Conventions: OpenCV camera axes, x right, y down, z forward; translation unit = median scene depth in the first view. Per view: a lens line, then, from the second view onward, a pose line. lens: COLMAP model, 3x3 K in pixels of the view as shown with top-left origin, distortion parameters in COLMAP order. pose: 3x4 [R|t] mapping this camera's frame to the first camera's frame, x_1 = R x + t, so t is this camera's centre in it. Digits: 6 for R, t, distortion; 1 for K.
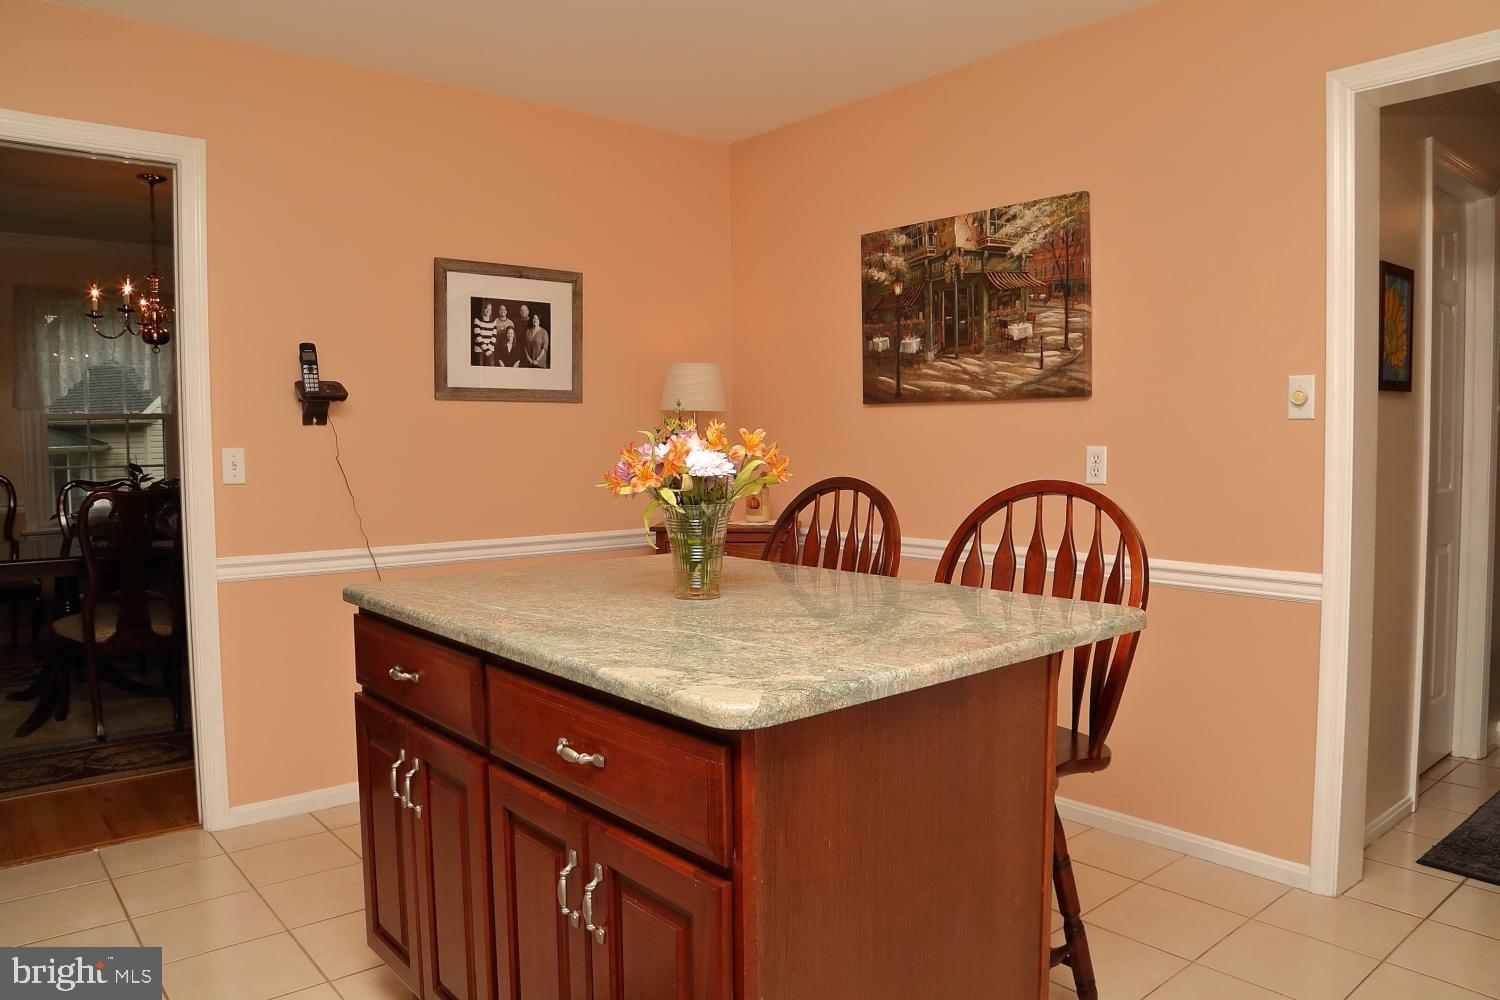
lens RADIAL K [[1020.8, 0, 751.4], [0, 1020.8, 491.6], [0, 0, 1]] dist [-0.106158, 0.042970]
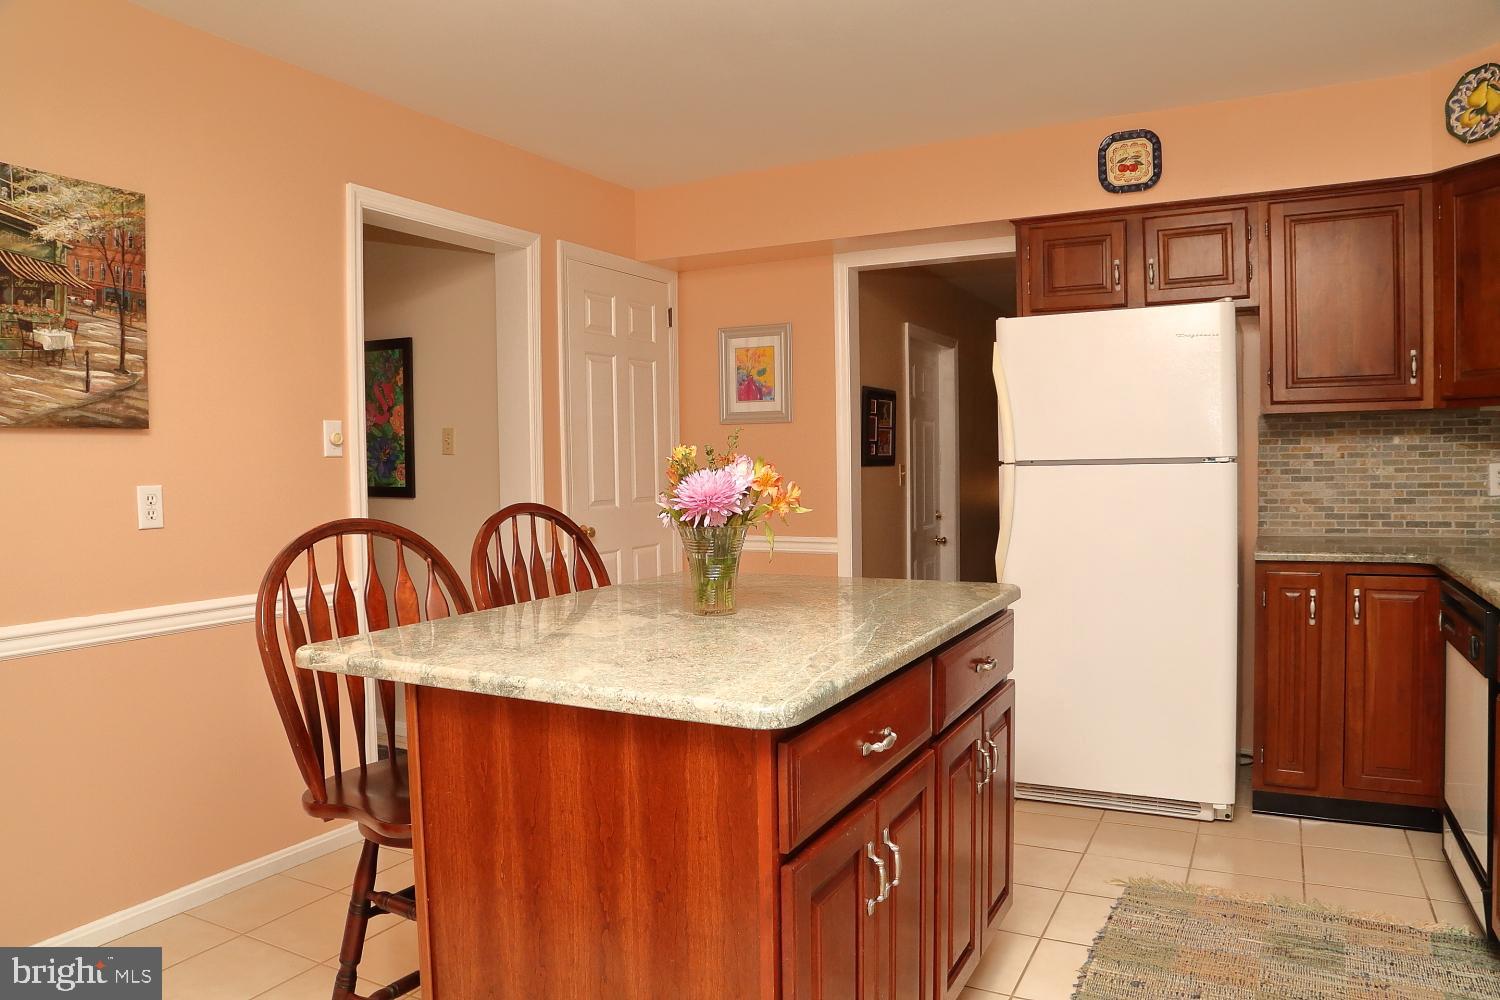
lens RADIAL K [[1020.8, 0, 752.6], [0, 1020.8, 504.5], [0, 0, 1]] dist [-0.106158, 0.042970]
pose [[-0.384976, -0.029564, 0.922453, -0.647409], [0.065893, 0.996056, 0.059423, -0.043903], [-0.920571, 0.083660, -0.381509, 0.827923]]
